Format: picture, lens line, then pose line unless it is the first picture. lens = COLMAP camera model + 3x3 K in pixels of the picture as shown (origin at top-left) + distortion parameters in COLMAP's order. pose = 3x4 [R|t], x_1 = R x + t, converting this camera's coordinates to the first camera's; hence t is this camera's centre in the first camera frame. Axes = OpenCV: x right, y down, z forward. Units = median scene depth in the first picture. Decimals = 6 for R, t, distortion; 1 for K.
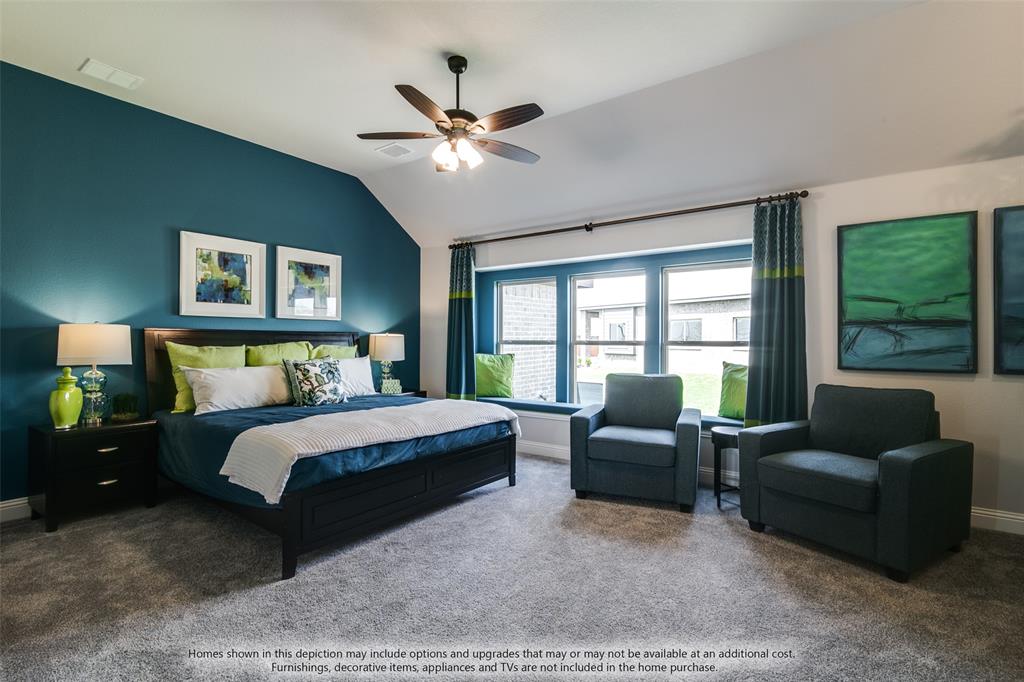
lens RADIAL K [[488.9, 0, 511.1], [0, 488.9, 337.5], [0, 0, 1]] dist [-0.000241, -0.000114]
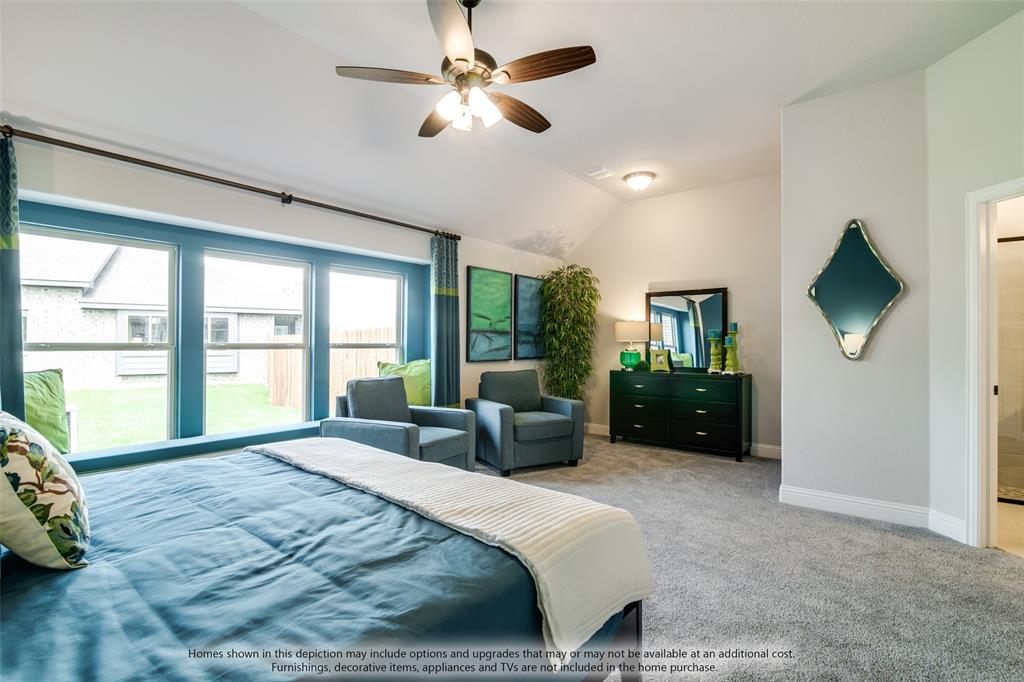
lens RADIAL K [[488.9, 0, 511.9], [0, 488.9, 341.2], [0, 0, 1]] dist [-0.000241, -0.000114]
pose [[0.037284, 0.002015, 0.999303, -0.825021], [-0.002877, 0.999994, -0.001909, 0.003525], [-0.999301, -0.002803, 0.037290, 0.832769]]
